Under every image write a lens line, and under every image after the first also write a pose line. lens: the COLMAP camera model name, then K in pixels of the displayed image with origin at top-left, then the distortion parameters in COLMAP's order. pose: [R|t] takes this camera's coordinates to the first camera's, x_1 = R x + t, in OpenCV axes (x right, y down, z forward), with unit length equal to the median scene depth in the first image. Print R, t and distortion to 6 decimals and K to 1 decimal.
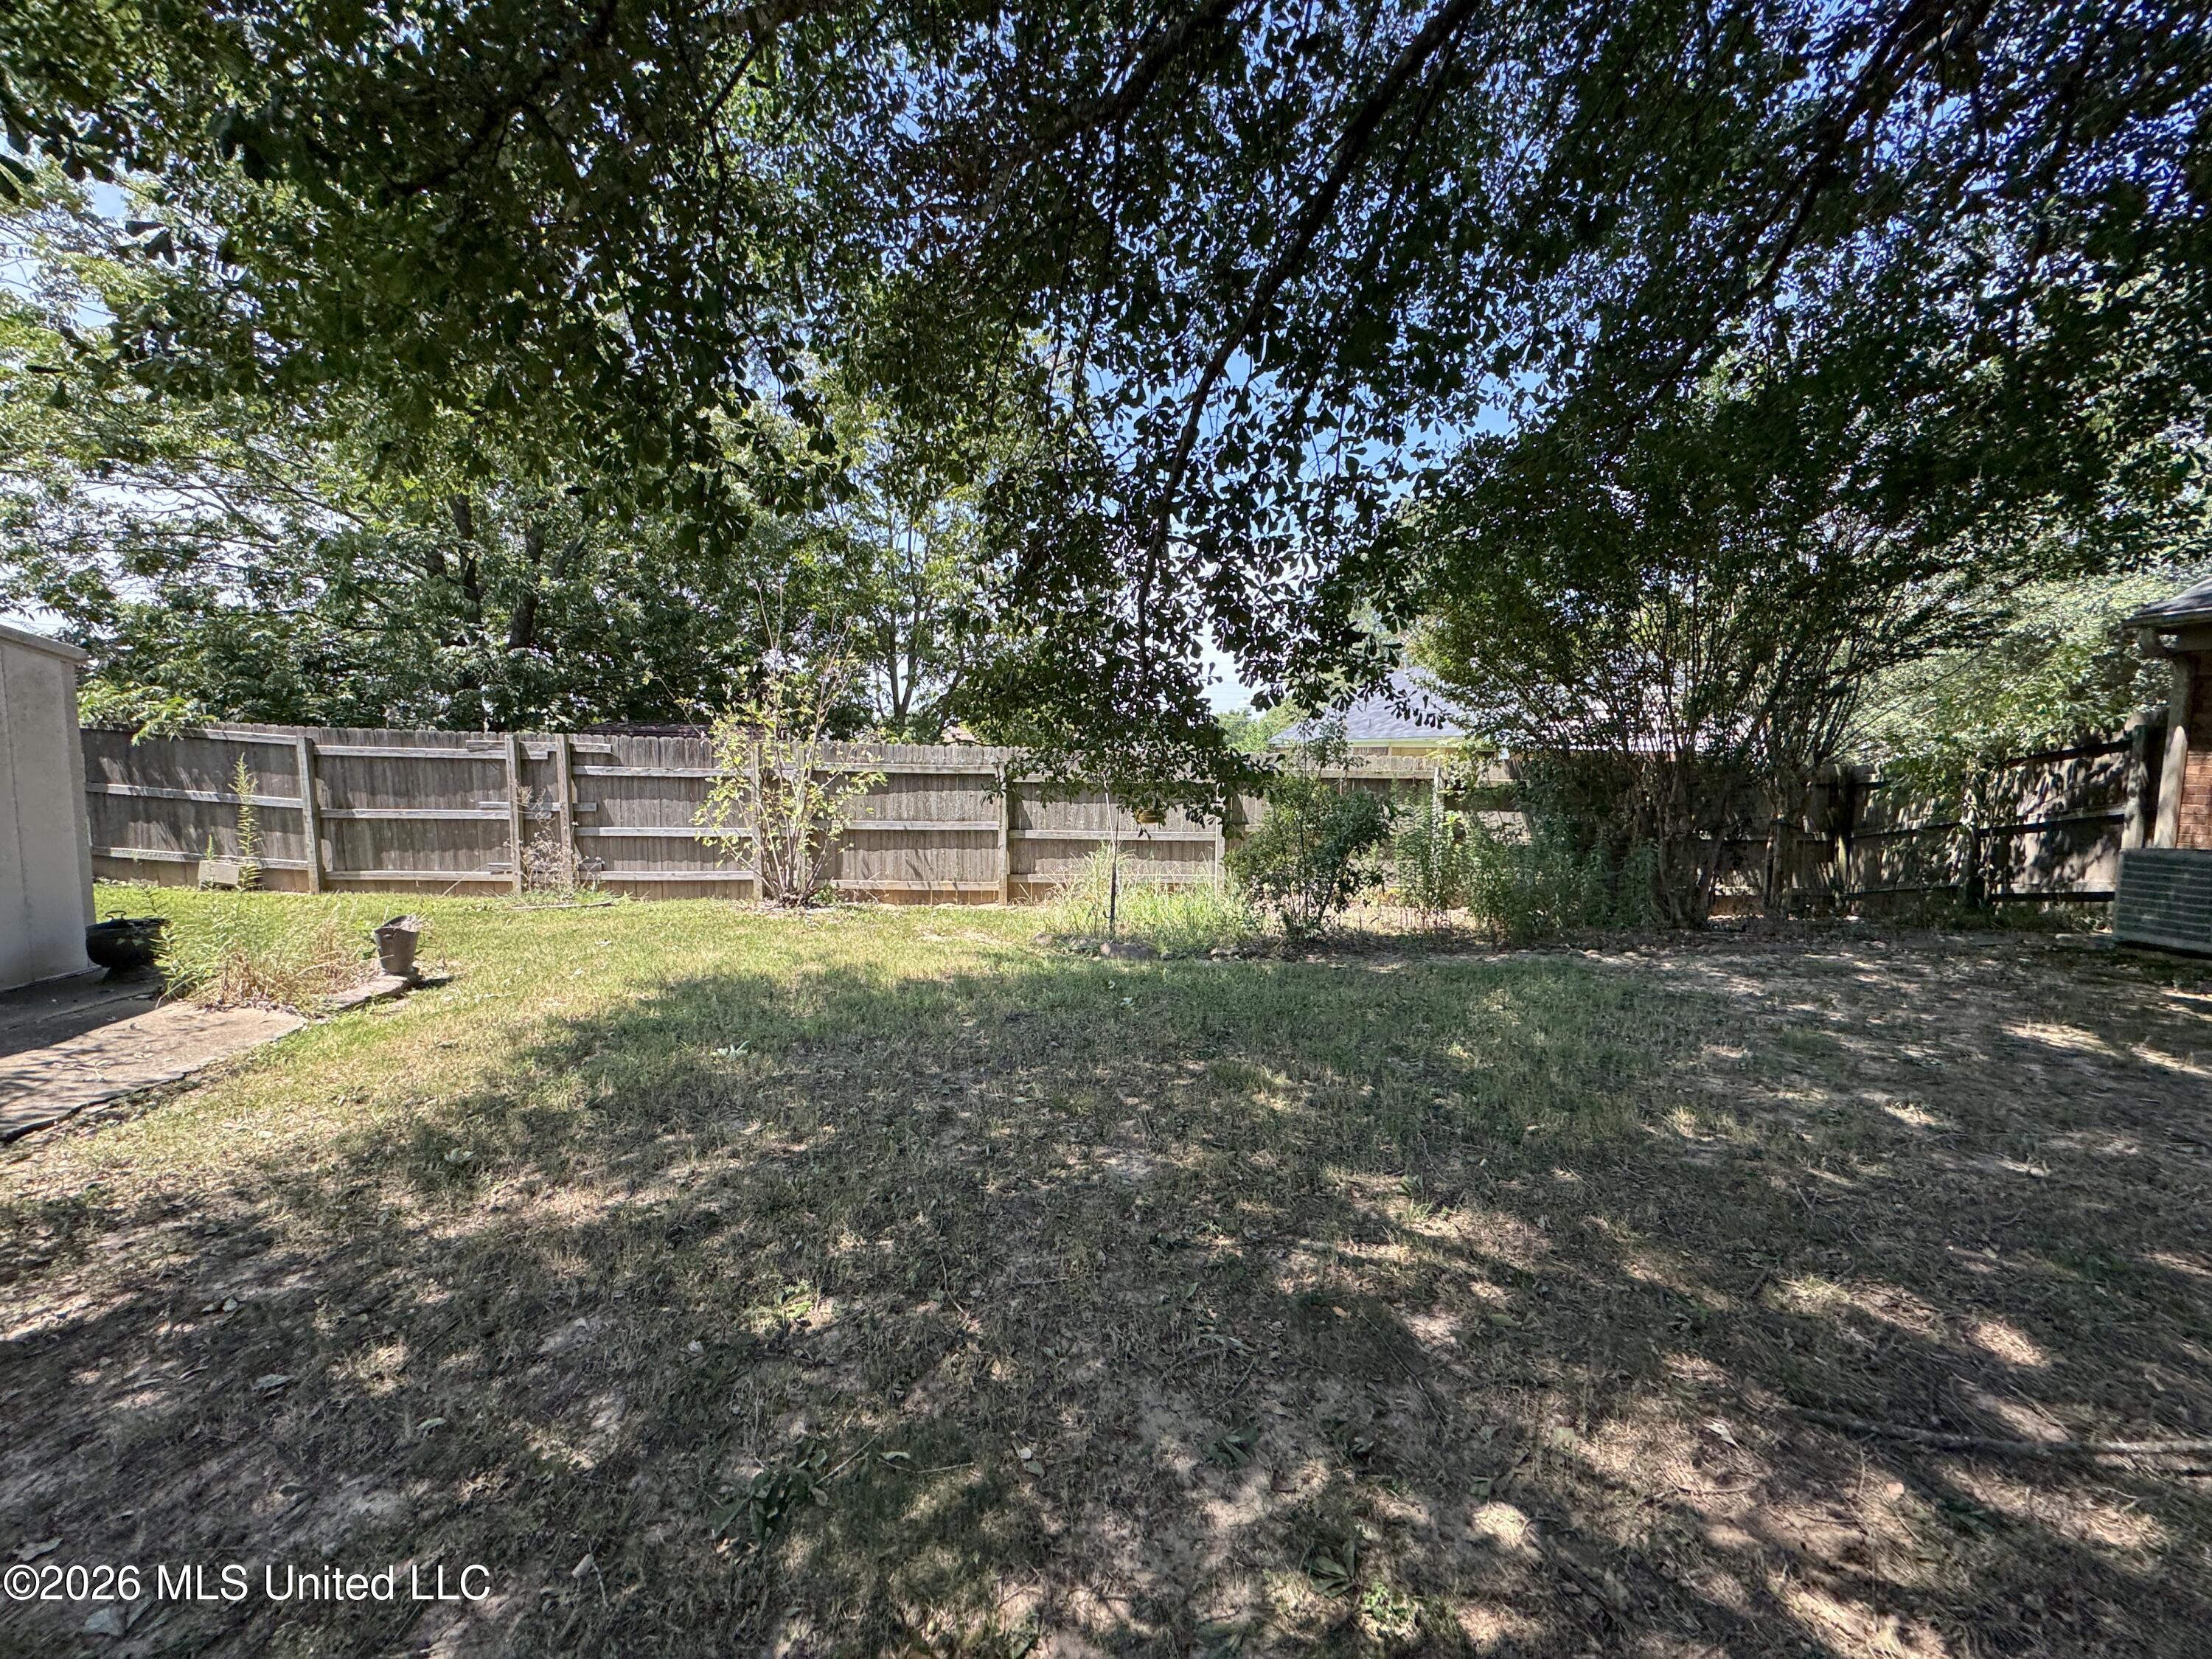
lens RADIAL K [[884.7, 0, 1106.2], [0, 884.7, 827.2], [0, 0, 1]] dist [0.000604, 0.000420]
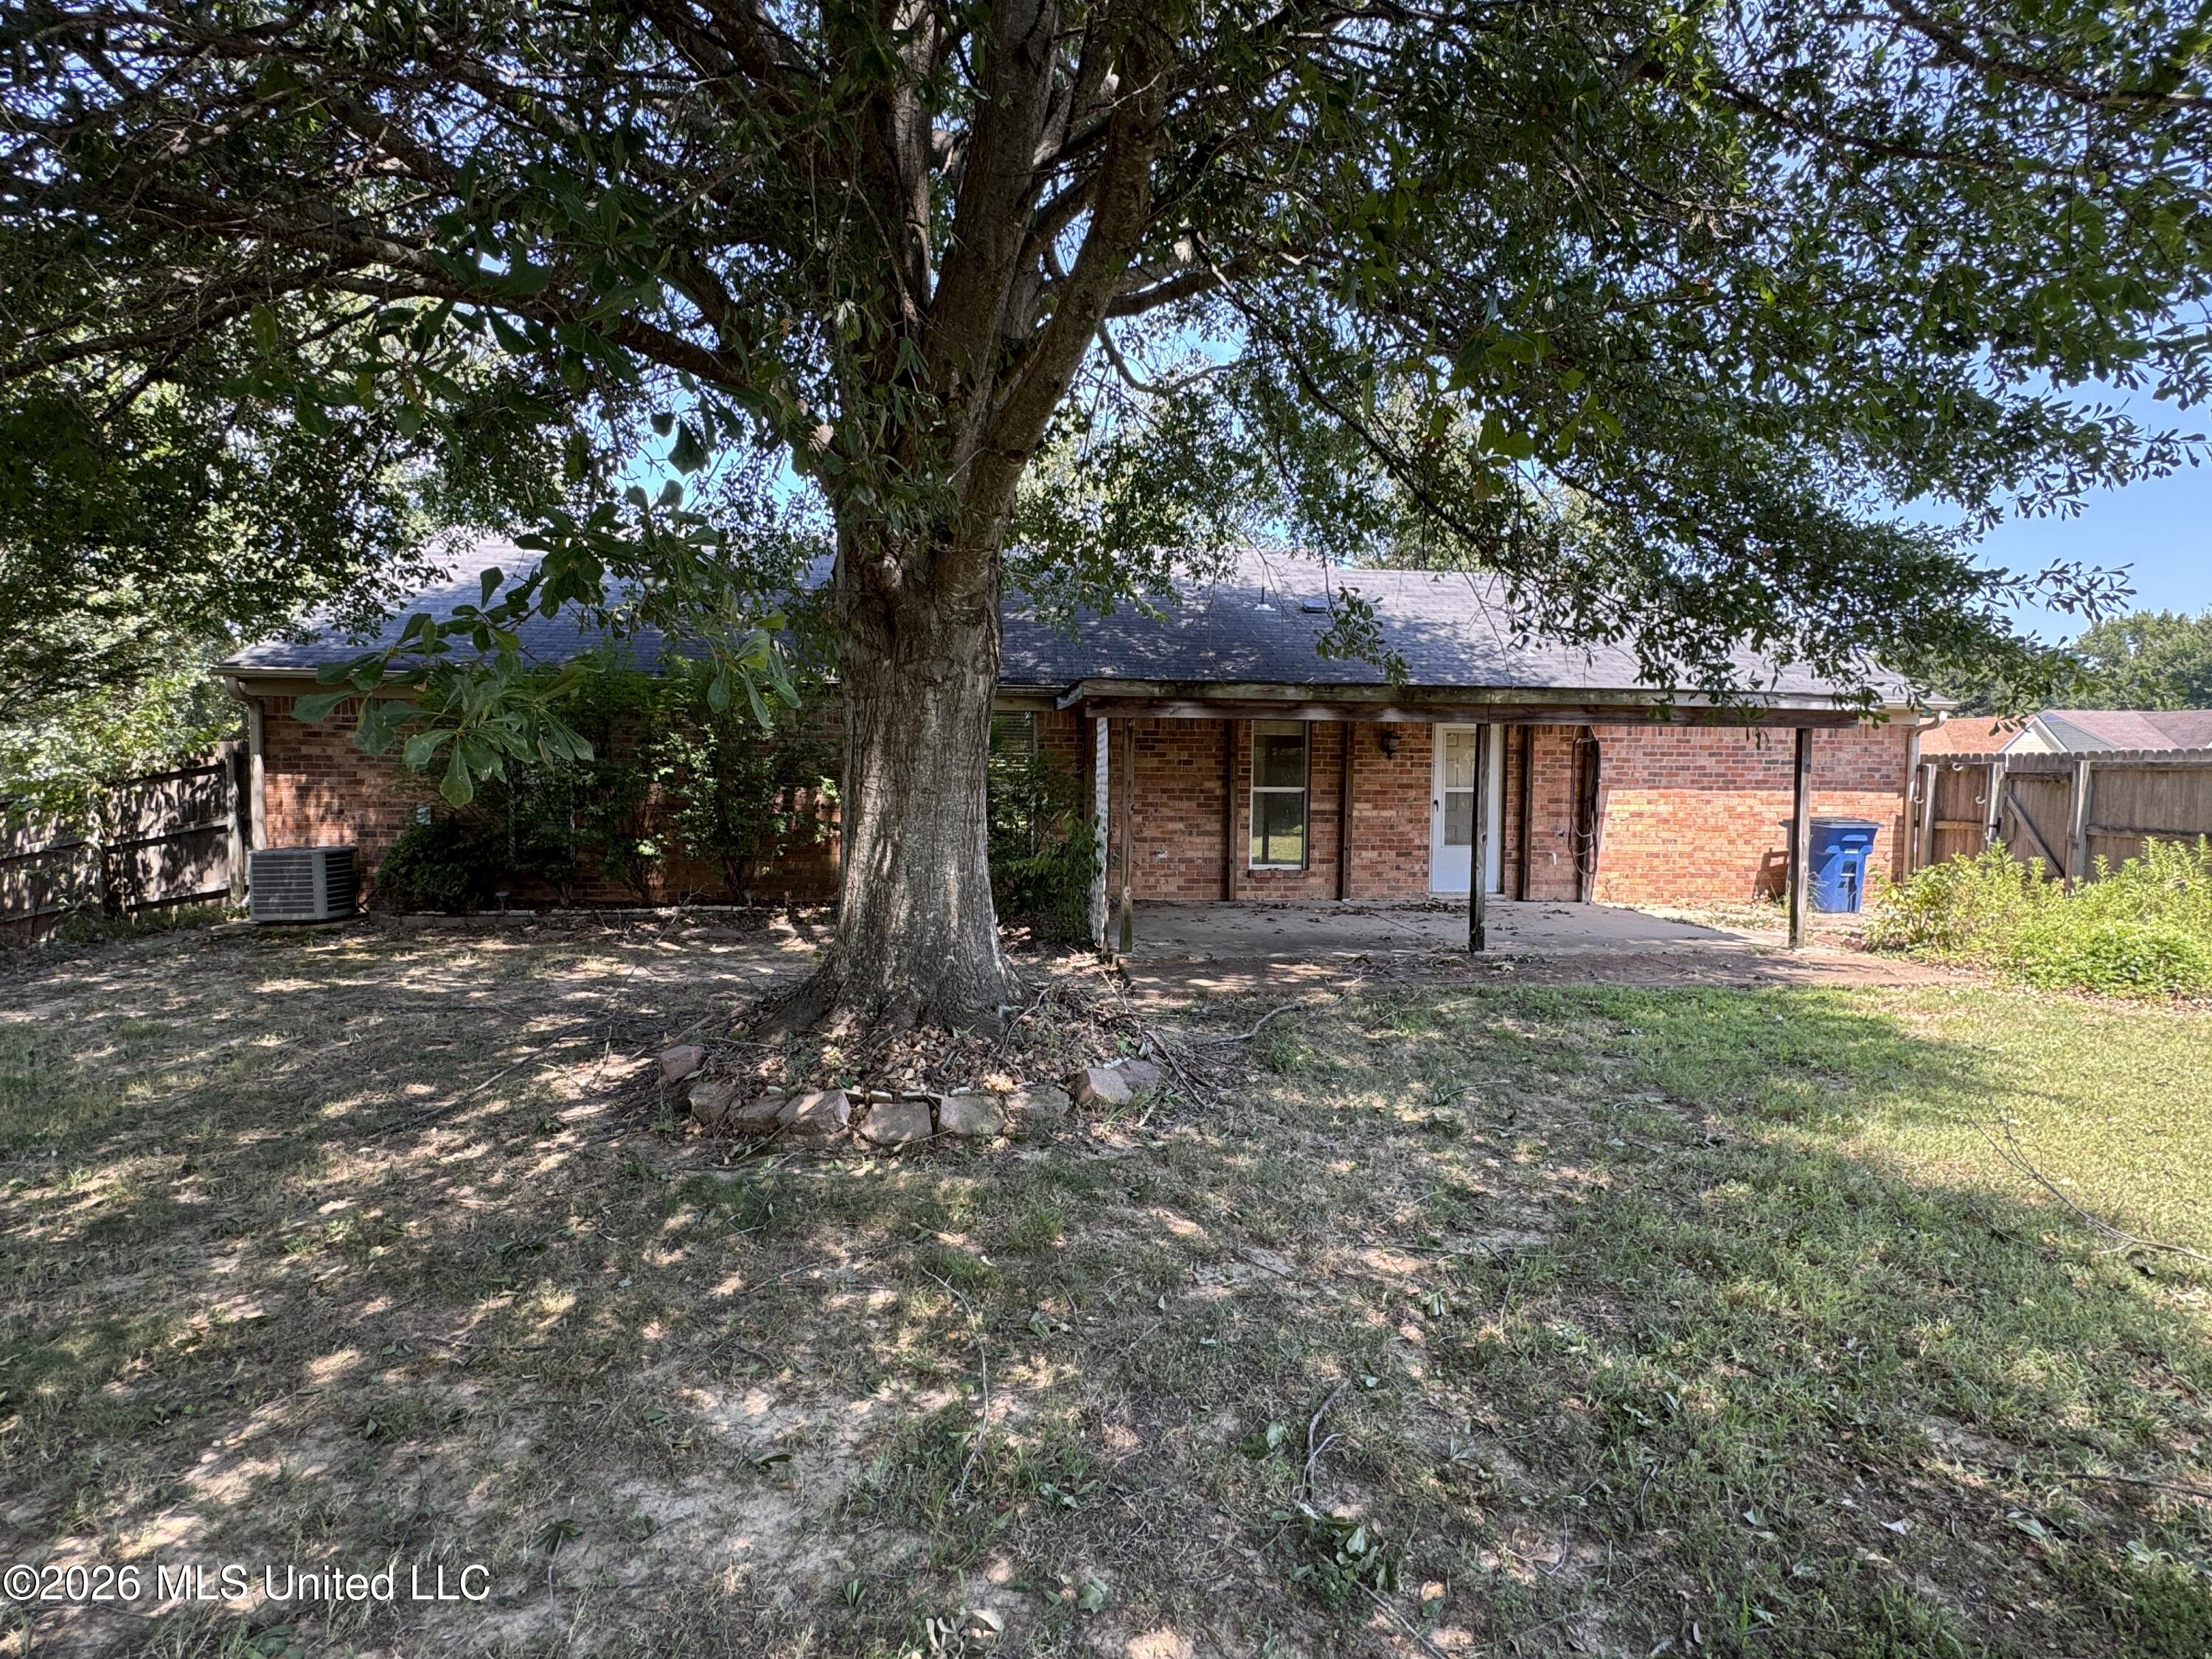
lens RADIAL K [[1094.8, 0, 1105.9], [0, 1094.8, 830.2], [0, 0, 1]] dist [0.000238, -0.000062]
pose [[-0.054699, -0.059195, 0.996747, -0.402904], [0.074192, 0.995241, 0.063177, -0.011958], [-0.995743, 0.077406, -0.050047, -0.127463]]
